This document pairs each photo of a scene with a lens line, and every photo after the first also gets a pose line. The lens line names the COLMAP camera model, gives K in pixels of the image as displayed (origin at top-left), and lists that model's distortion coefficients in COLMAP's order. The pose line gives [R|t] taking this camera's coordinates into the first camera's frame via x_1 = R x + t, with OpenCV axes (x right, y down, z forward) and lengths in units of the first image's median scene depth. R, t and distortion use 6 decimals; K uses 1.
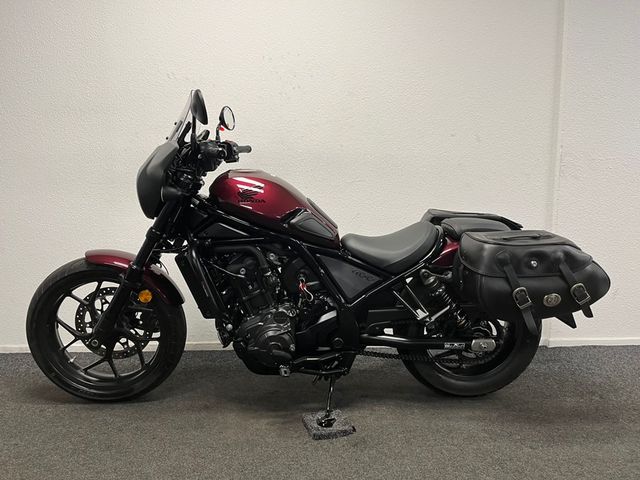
lens RADIAL K [[488.6, 0, 315.5], [0, 488.6, 242.3], [0, 0, 1]] dist [0.074741, -0.088898]
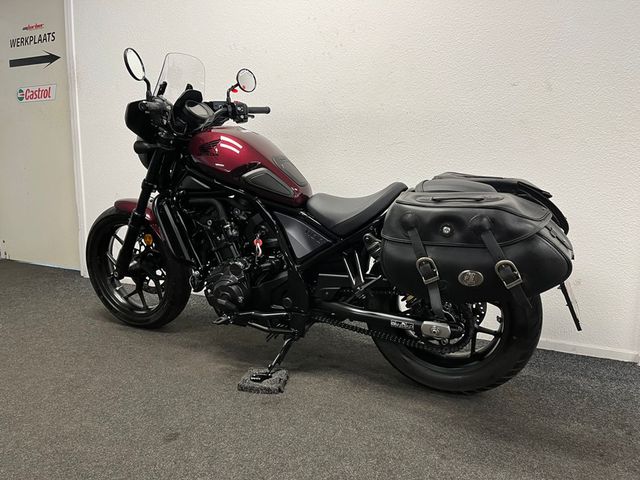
lens RADIAL K [[488.6, 0, 318.8], [0, 488.6, 238.3], [0, 0, 1]] dist [0.074741, -0.088898]
pose [[0.880490, 0.079015, -0.467434, 0.541669], [-0.066917, 0.996855, 0.042460, 0.031279], [0.469318, -0.006106, 0.883008, 0.166451]]
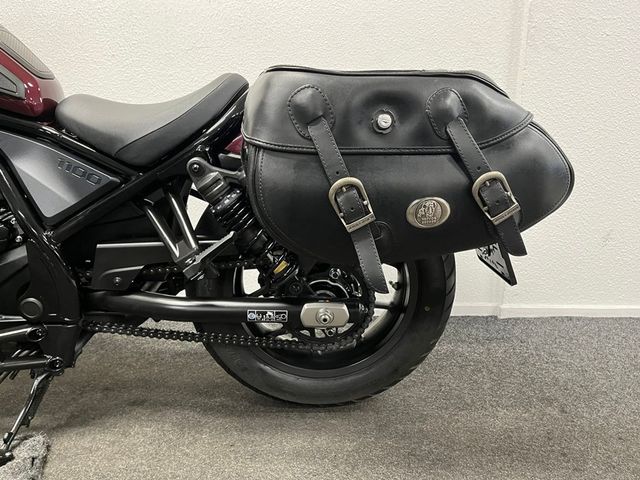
lens RADIAL K [[488.6, 0, 319.8], [0, 488.6, 242.4], [0, 0, 1]] dist [0.074741, -0.088898]
pose [[0.999852, 0.014955, -0.008528, 0.336578], [-0.014316, 0.997400, 0.070622, 0.098645], [0.009561, -0.070489, 0.997467, 0.501935]]
